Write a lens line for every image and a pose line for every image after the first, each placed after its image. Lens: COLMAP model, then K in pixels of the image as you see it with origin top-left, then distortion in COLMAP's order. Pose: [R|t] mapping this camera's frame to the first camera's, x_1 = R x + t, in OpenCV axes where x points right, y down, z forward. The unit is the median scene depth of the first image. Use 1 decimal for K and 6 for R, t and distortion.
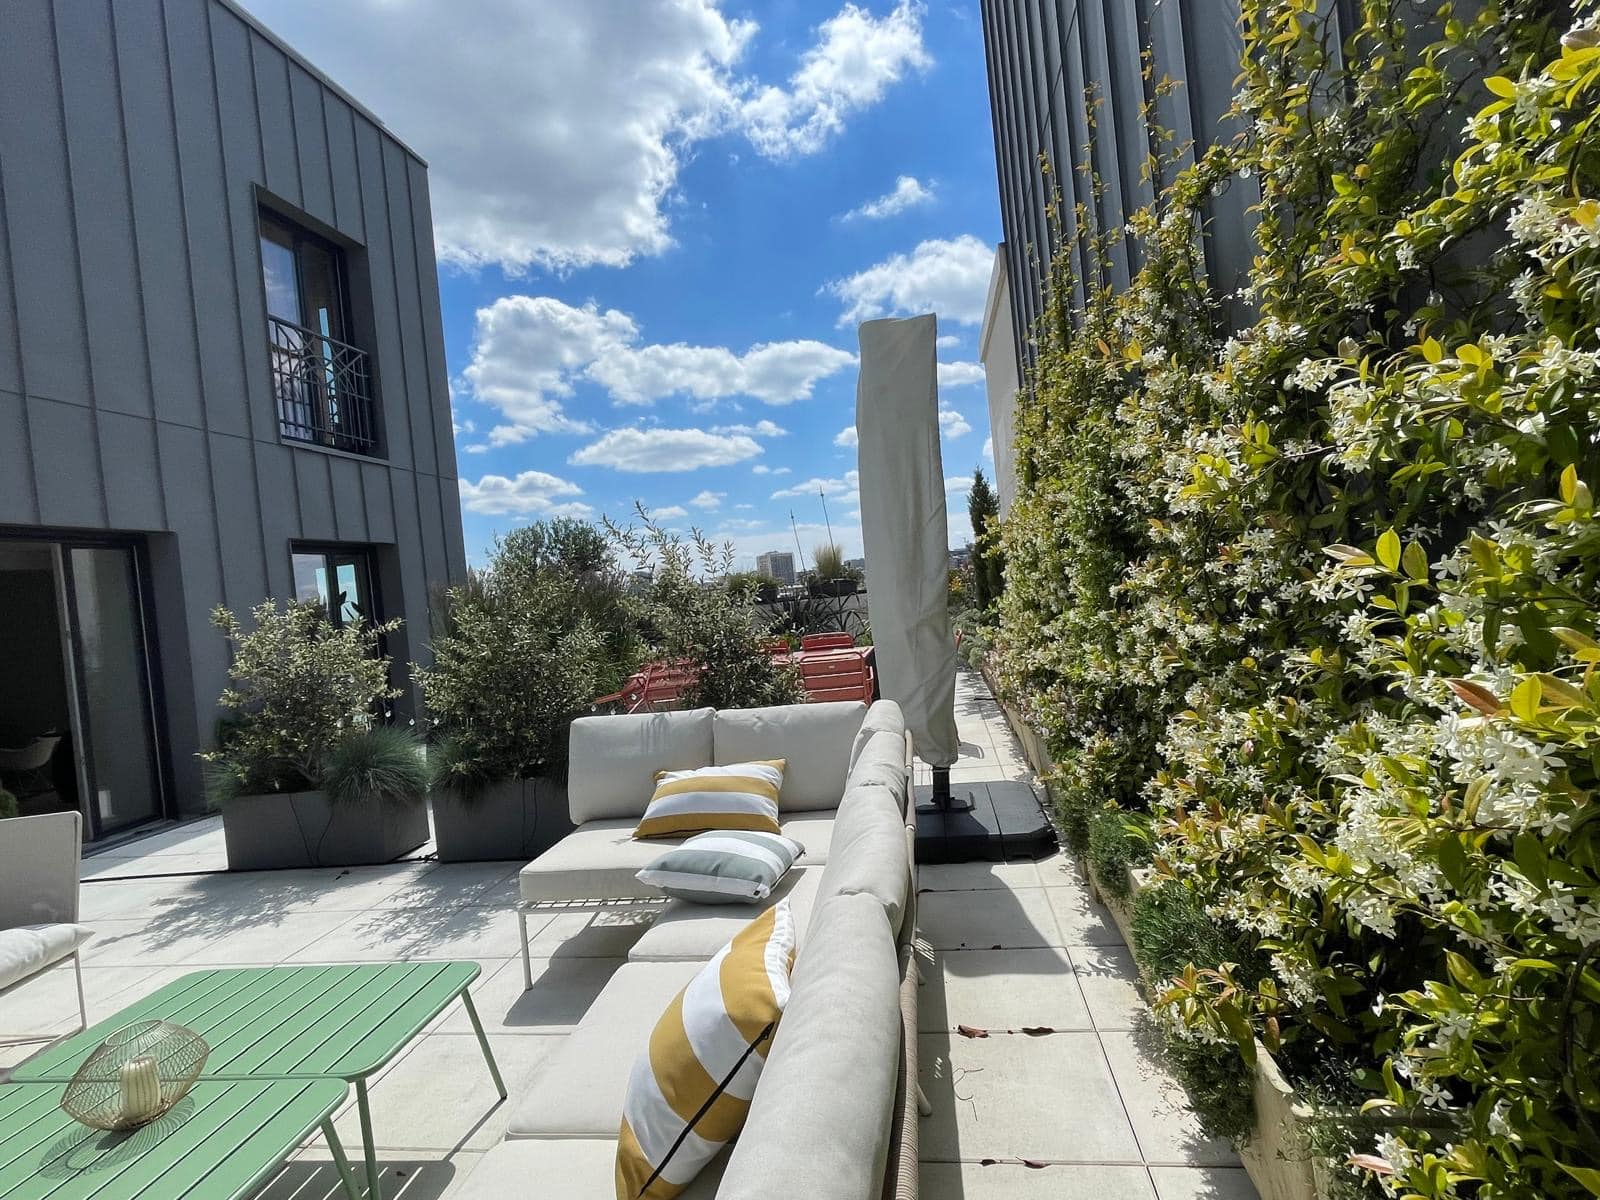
lens RADIAL K [[799.4, 0, 796.8], [0, 799.4, 588.9], [0, 0, 1]] dist [0.005958, 0.006343]
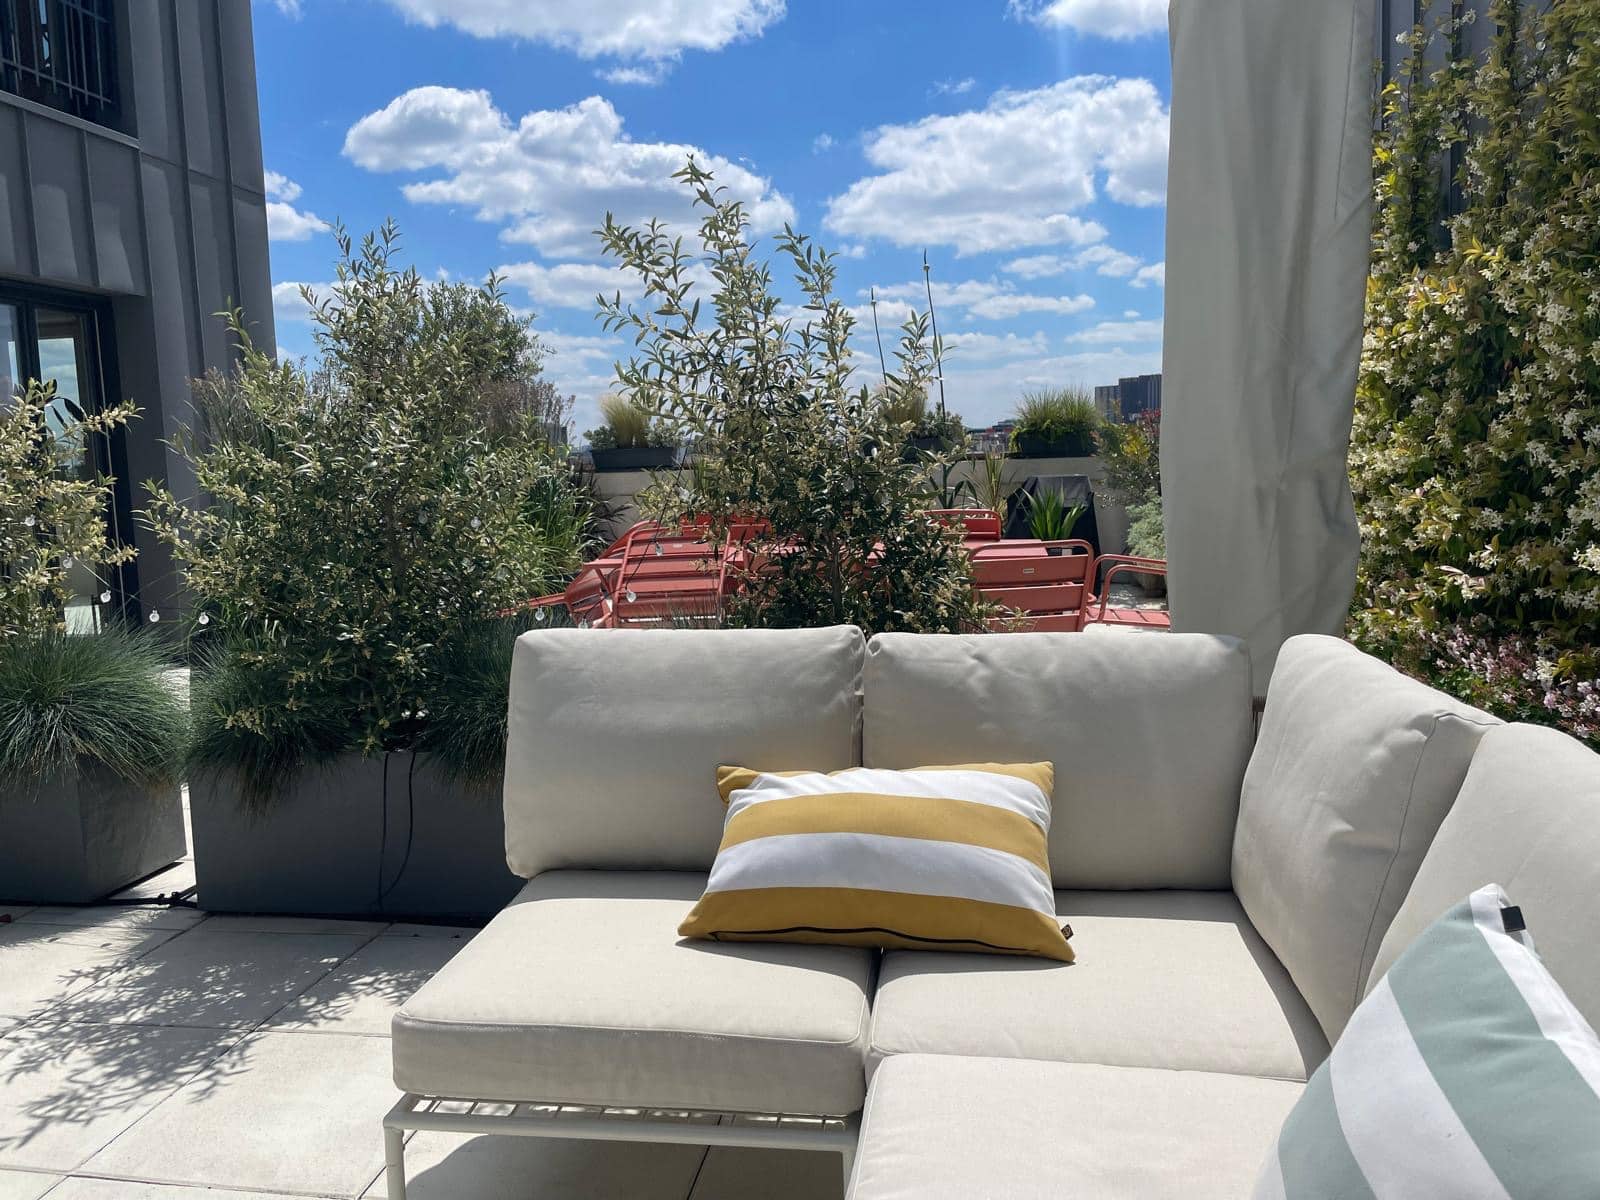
lens RADIAL K [[1196.9, 0, 794.0], [0, 1196.9, 600.3], [0, 0, 1]] dist [0.023529, -0.023326]
pose [[0.997308, 0.070616, 0.019747, -0.123640], [-0.072316, 0.991766, 0.105690, 0.058532], [-0.012121, -0.106834, 0.994203, 0.310236]]
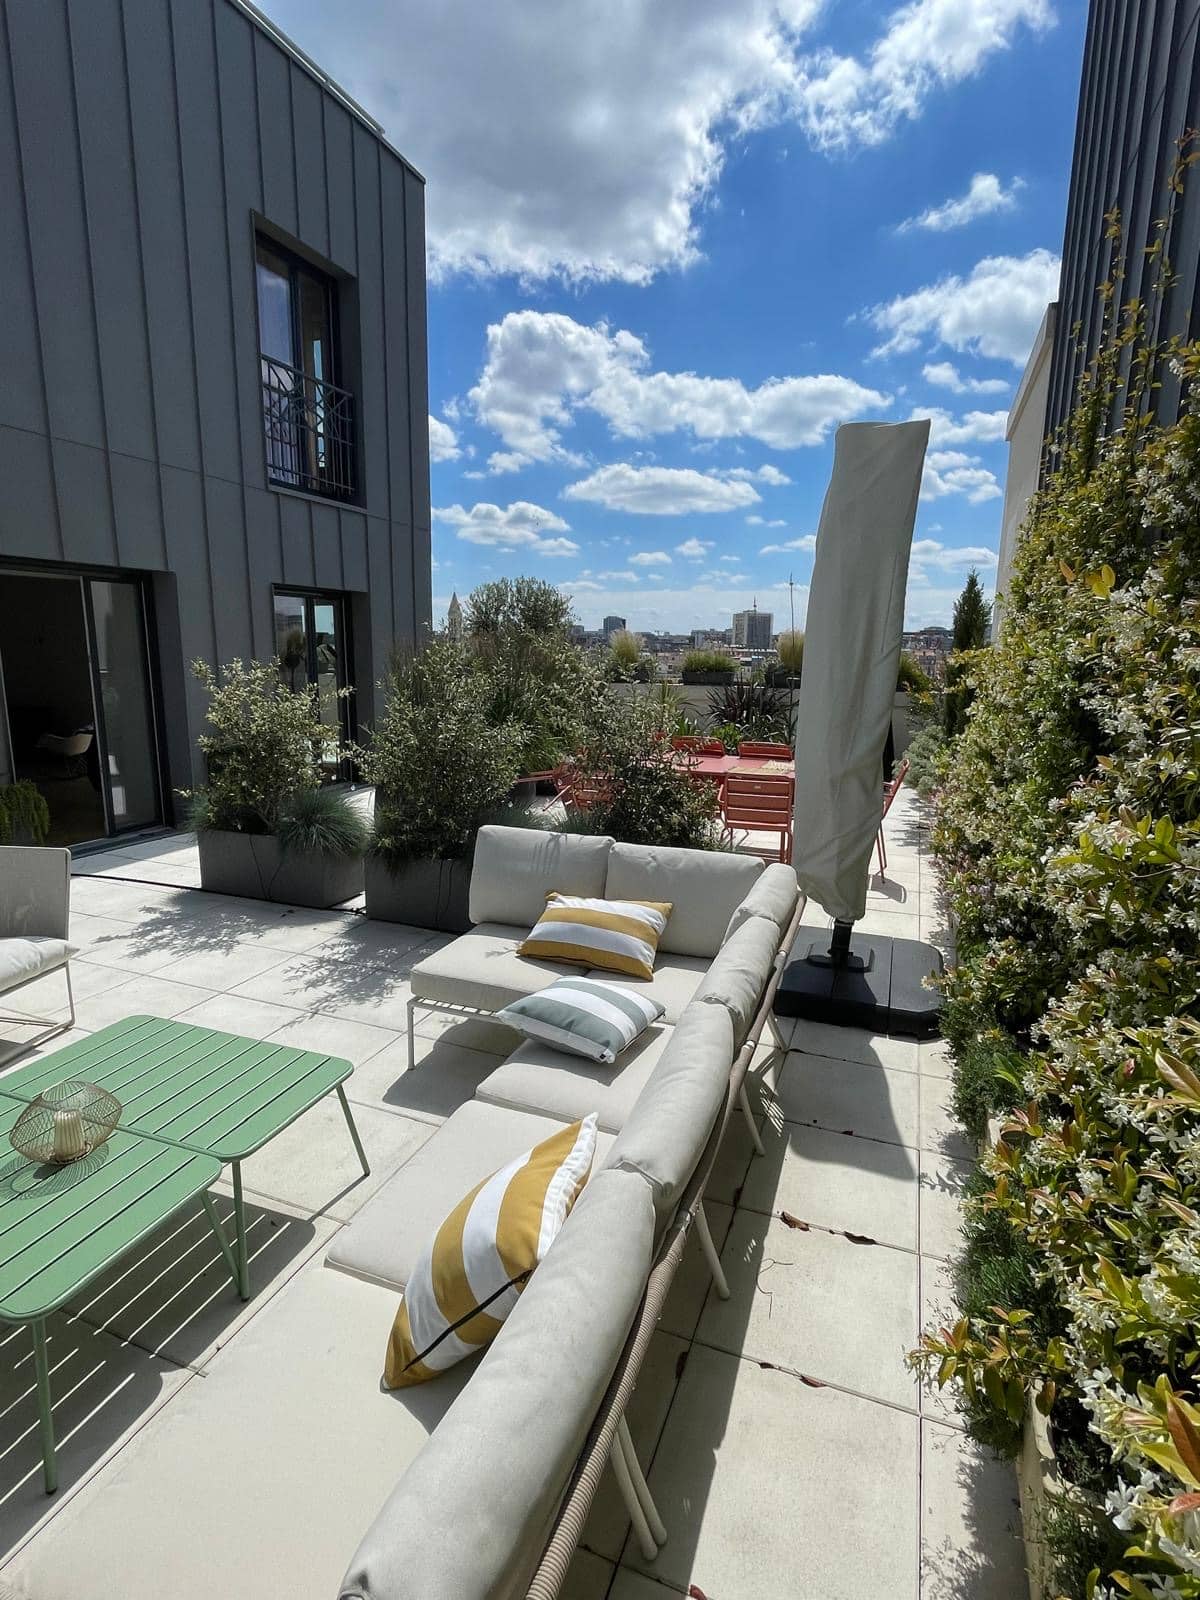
lens RADIAL K [[799.4, 0, 604.9], [0, 799.4, 788.3], [0, 0, 1]] dist [0.005958, 0.006343]
pose [[0.972310, 0.150089, -0.179127, 0.046193], [-0.115234, 0.974755, 0.191243, -0.083967], [0.203308, -0.165306, 0.965059, 0.030349]]
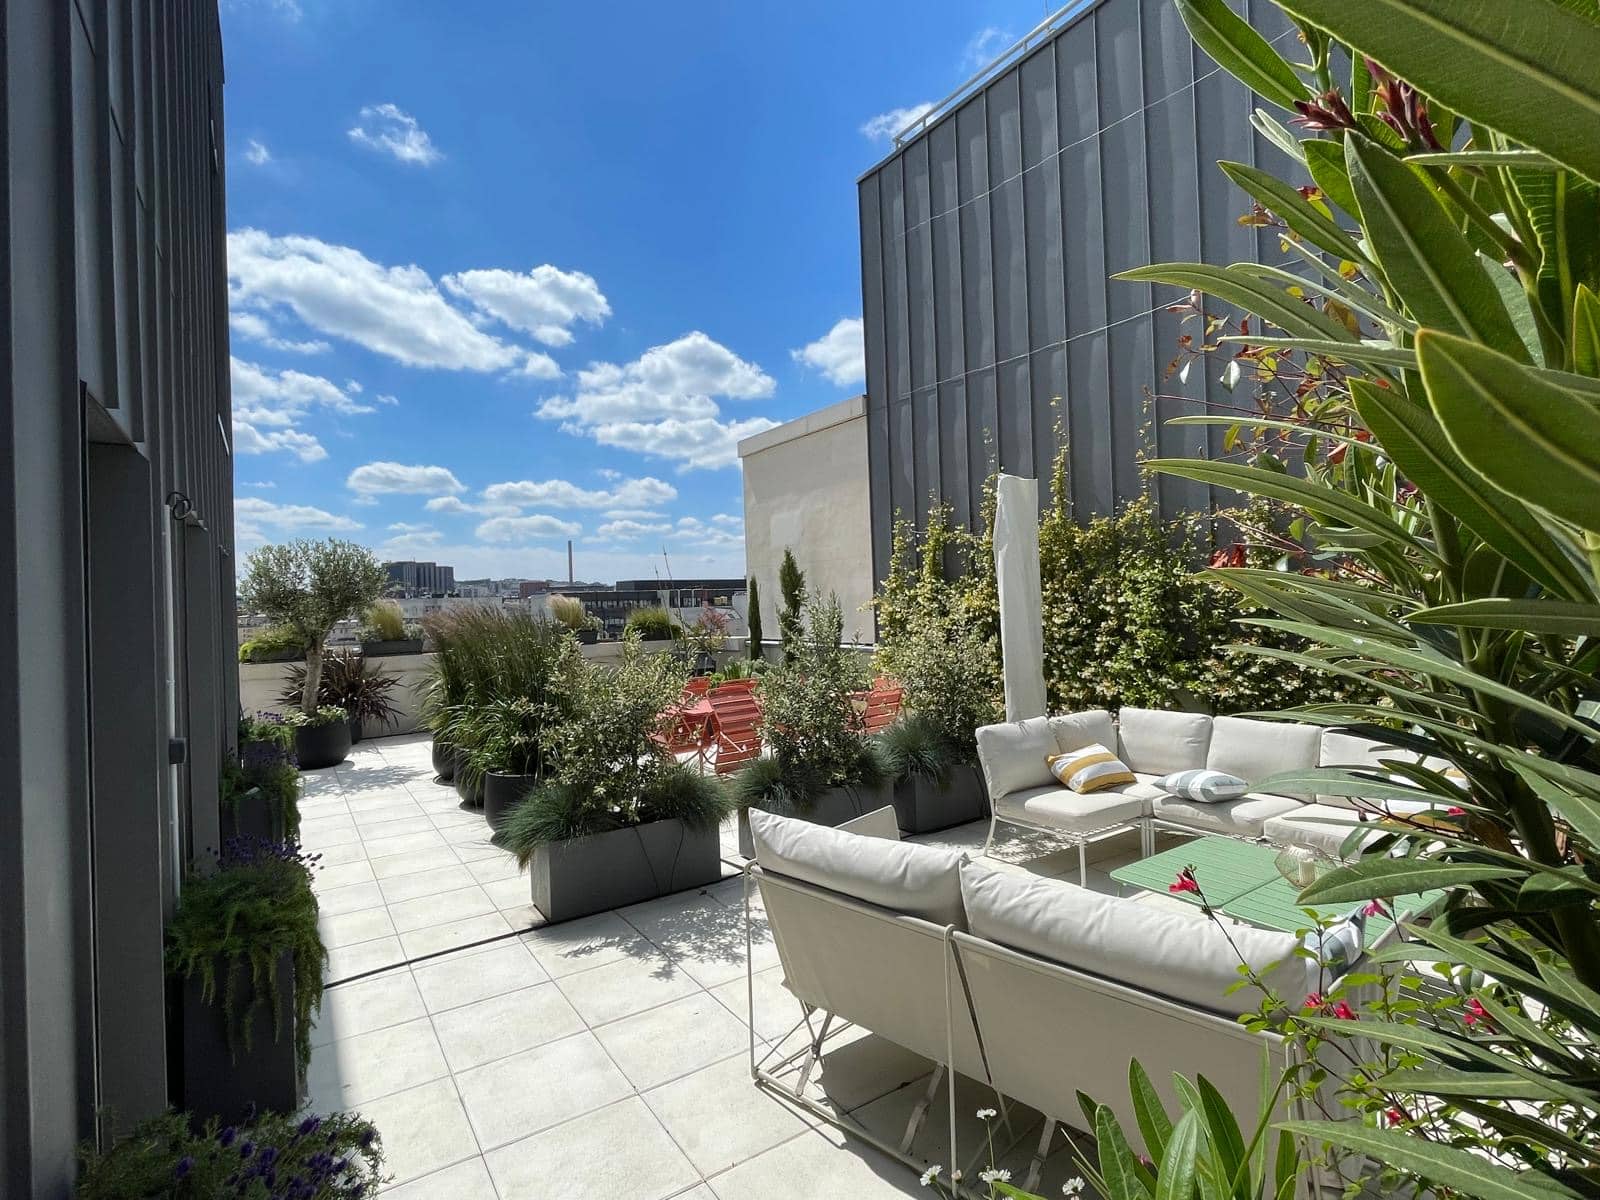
lens RADIAL K [[799.4, 0, 806.2], [0, 799.4, 594.7], [0, 0, 1]] dist [0.005958, 0.006343]
pose [[0.723360, 0.083236, 0.685435, -1.225060], [-0.041122, 0.996139, -0.077569, 0.040955], [-0.689245, 0.027924, 0.723990, 0.142479]]
